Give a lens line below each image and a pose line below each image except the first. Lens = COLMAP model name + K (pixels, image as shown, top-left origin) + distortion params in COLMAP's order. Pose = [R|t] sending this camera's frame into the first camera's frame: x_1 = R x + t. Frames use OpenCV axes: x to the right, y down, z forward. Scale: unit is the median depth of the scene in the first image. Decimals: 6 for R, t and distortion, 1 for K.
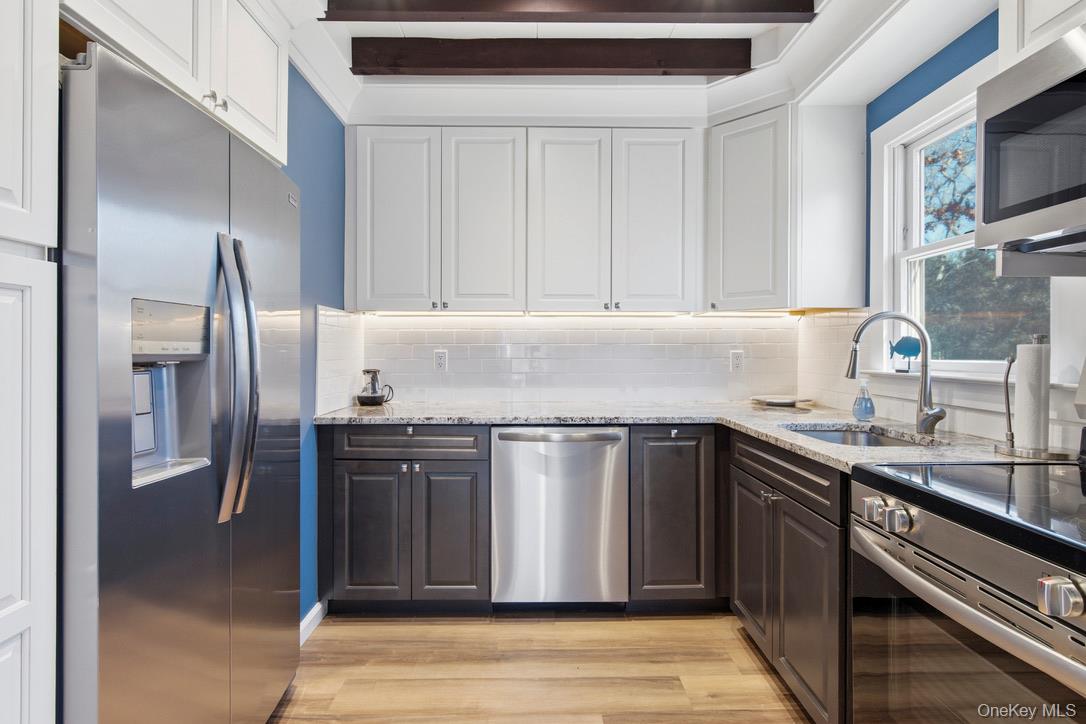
lens RADIAL K [[483.4, 0, 543.6], [0, 483.4, 356.4], [0, 0, 1]] dist [-0.009242, 0.000432]
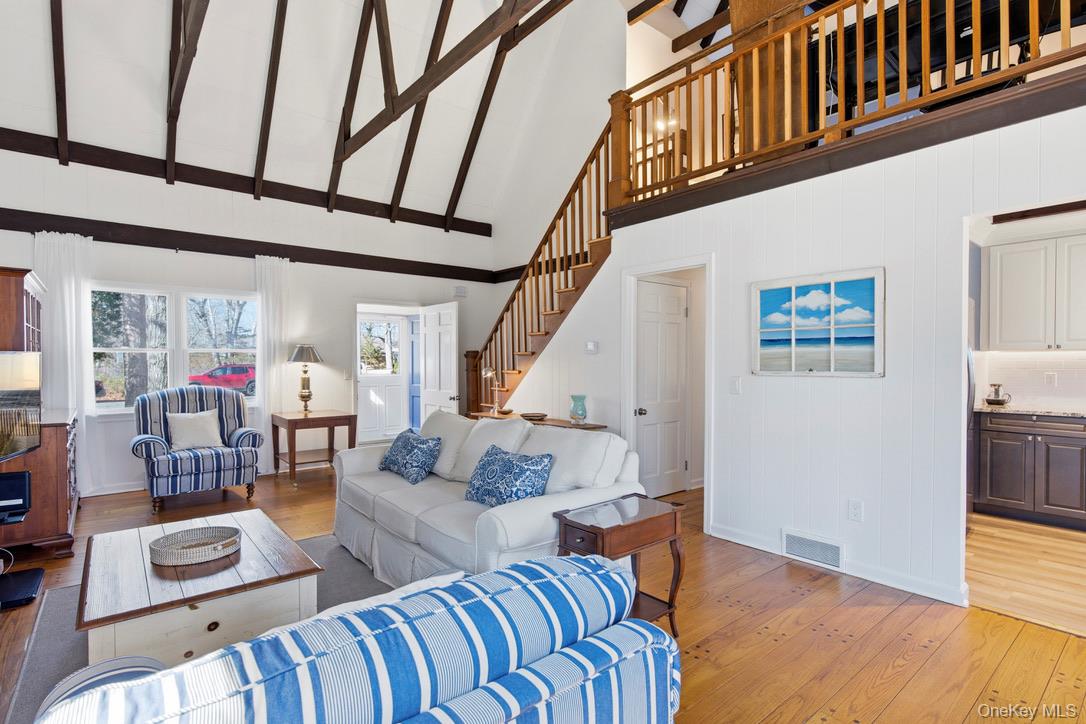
lens RADIAL K [[525.7, 0, 542.2], [0, 525.7, 367.1], [0, 0, 1]] dist [-0.000070, 0.000023]
pose [[0.623297, 0.008496, -0.781939, 0.104481], [-0.003676, 0.999962, 0.007934, -0.043593], [0.781977, -0.002071, 0.623304, -1.521635]]
